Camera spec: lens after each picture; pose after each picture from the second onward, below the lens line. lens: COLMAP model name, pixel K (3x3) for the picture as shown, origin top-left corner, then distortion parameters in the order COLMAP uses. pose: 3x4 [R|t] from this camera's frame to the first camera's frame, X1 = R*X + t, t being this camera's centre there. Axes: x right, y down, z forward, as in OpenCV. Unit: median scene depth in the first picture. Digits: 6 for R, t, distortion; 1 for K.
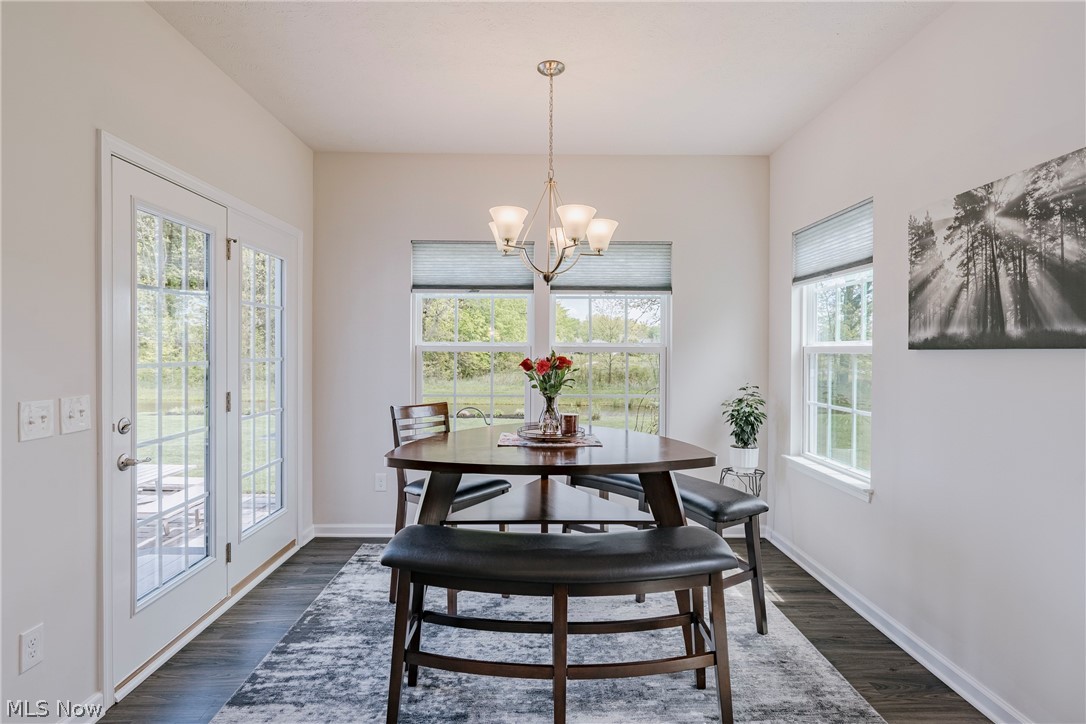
lens RADIAL K [[573.2, 0, 540.3], [0, 573.2, 353.0], [0, 0, 1]] dist [-0.004247, -0.000445]
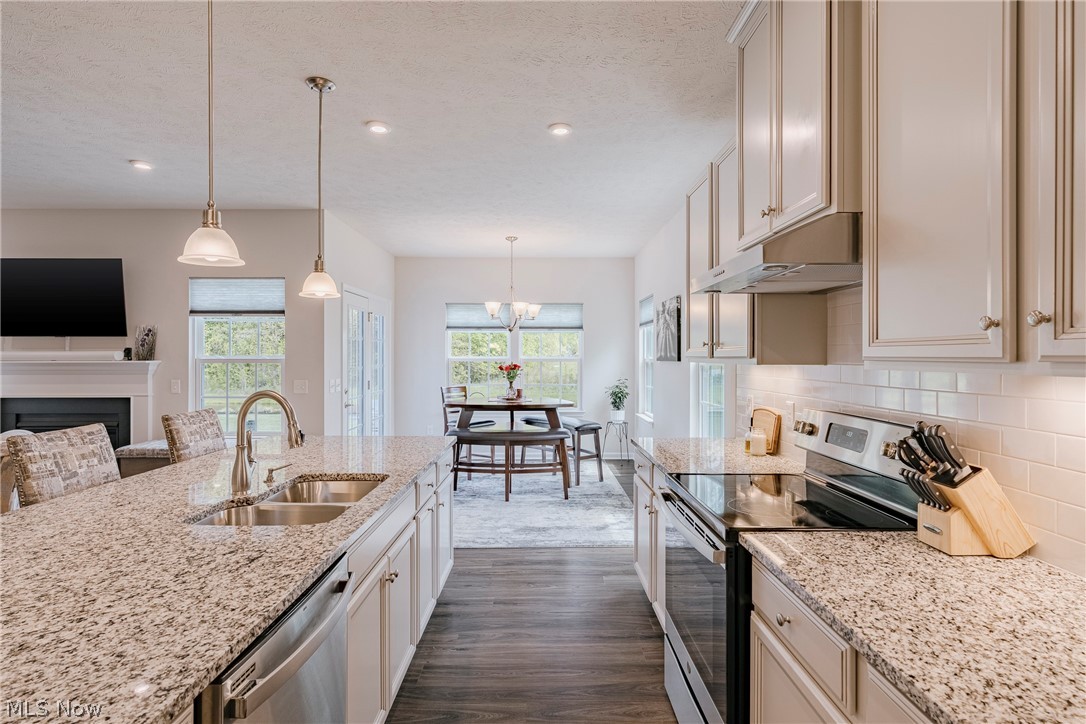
lens RADIAL K [[573.2, 0, 547.9], [0, 573.2, 361.6], [0, 0, 1]] dist [-0.004247, -0.000445]
pose [[0.999989, -0.004744, 0.000130, 0.144538], [0.004744, 0.999980, 0.004067, -0.011562], [-0.000150, -0.004066, 0.999992, -1.162652]]
